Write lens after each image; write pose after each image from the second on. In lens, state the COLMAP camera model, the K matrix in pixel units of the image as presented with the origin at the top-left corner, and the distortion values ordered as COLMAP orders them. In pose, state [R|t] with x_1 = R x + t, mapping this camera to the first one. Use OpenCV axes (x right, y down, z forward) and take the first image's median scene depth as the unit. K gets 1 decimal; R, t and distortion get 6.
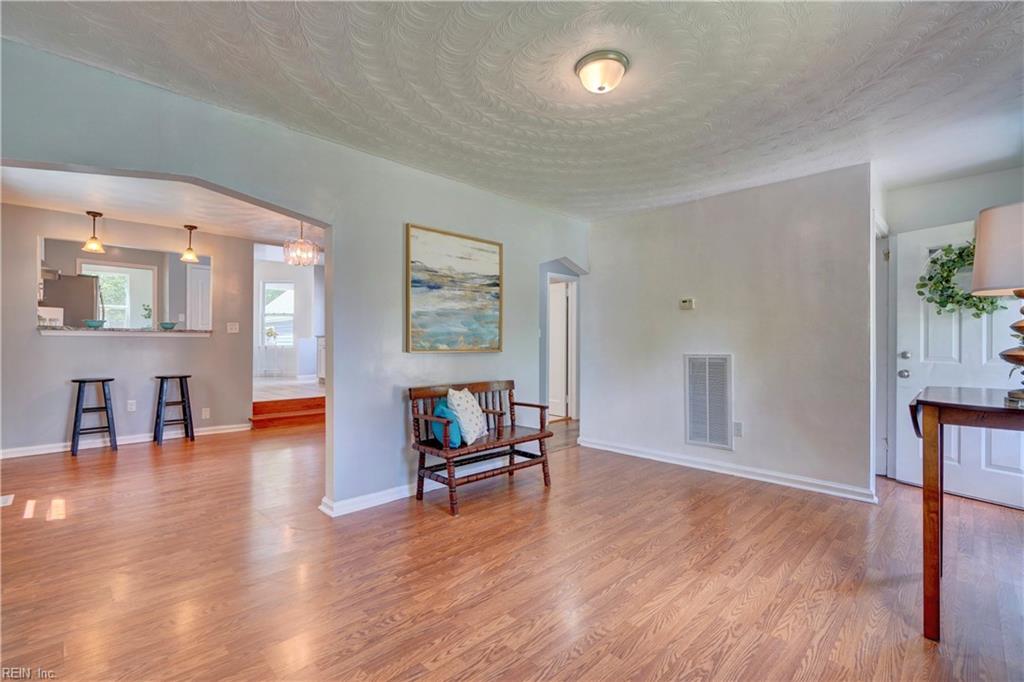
lens RADIAL K [[459.1, 0, 510.7], [0, 459.1, 342.5], [0, 0, 1]] dist [-0.009600, 0.003302]
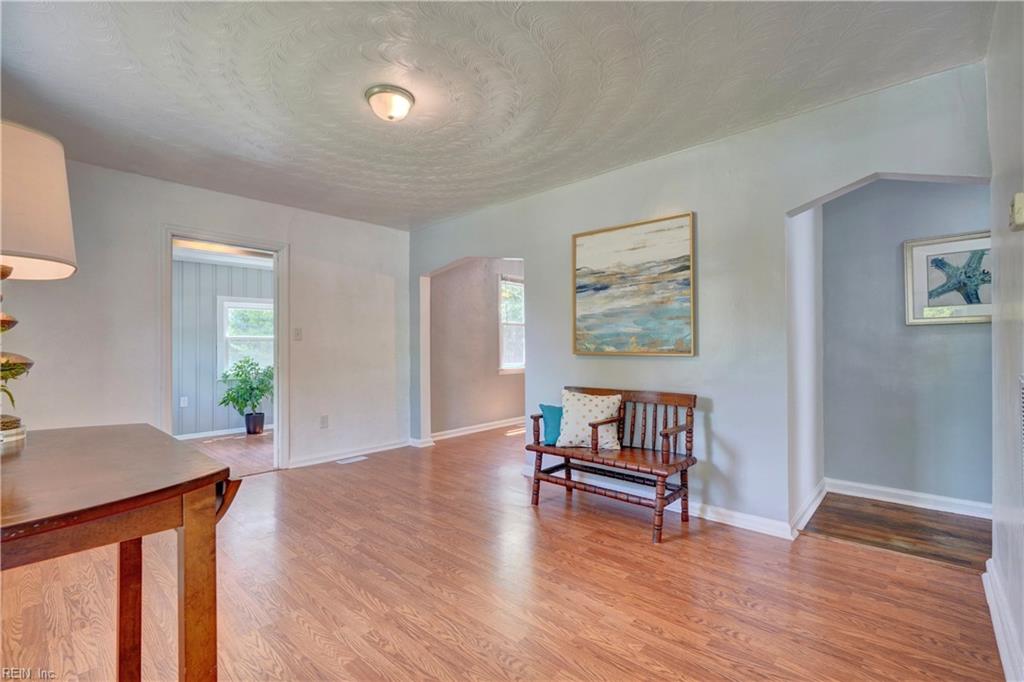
lens RADIAL K [[459.1, 0, 513.5], [0, 459.1, 342.0], [0, 0, 1]] dist [-0.009600, 0.003302]
pose [[0.041560, -0.010768, -0.999078, 0.794931], [0.008903, 0.999906, -0.010406, 0.003449], [0.999096, -0.008462, 0.041652, 0.752963]]
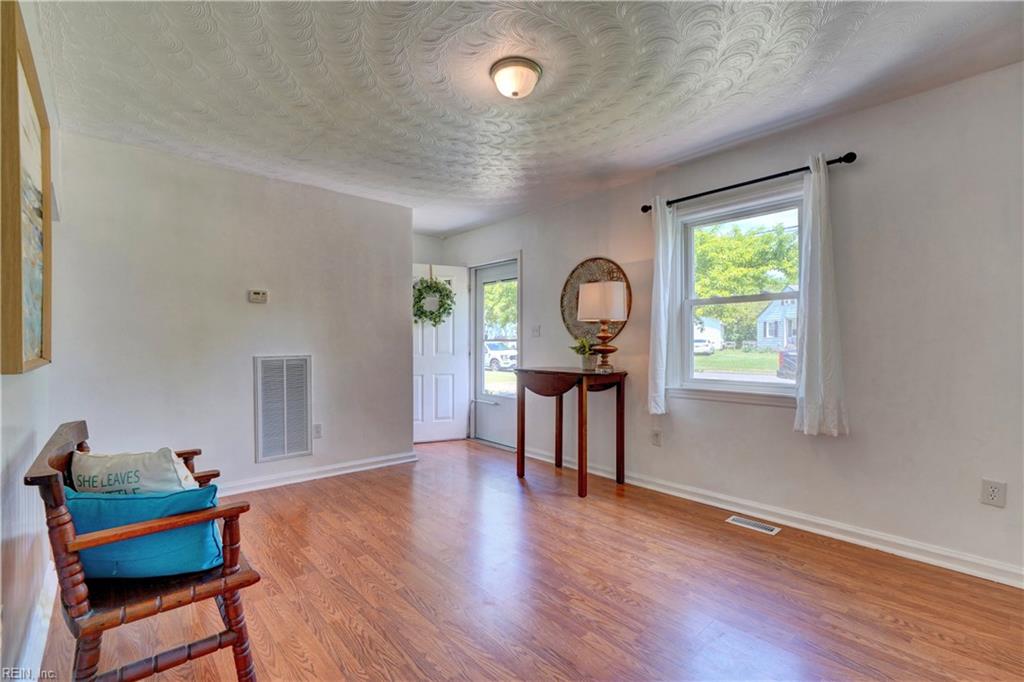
lens RADIAL K [[459.1, 0, 507.9], [0, 459.1, 344.9], [0, 0, 1]] dist [-0.009600, 0.003302]
pose [[0.065472, -0.006191, 0.997835, -0.494298], [-0.002295, 0.999977, 0.006355, -0.002300], [-0.997852, -0.002706, 0.065456, 0.572909]]
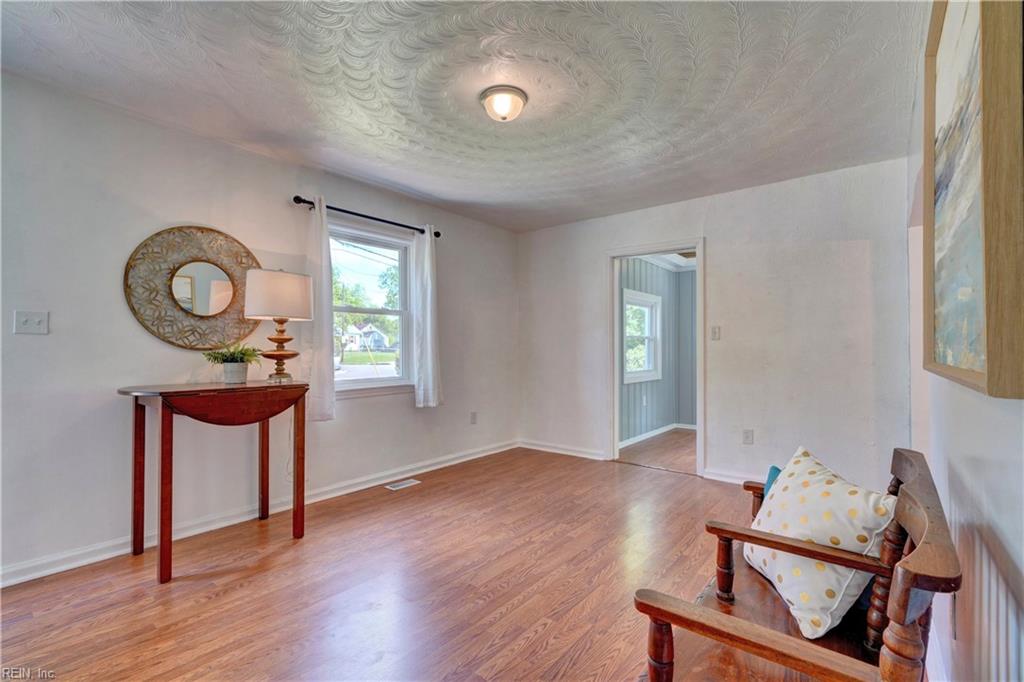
lens RADIAL K [[459.1, 0, 513.0], [0, 459.1, 343.0], [0, 0, 1]] dist [-0.009600, 0.003302]
pose [[-0.993928, -0.001882, -0.110019, 0.178870], [-0.000416, 0.999911, -0.013347, 0.003124], [0.110034, -0.013220, -0.993840, 1.267938]]
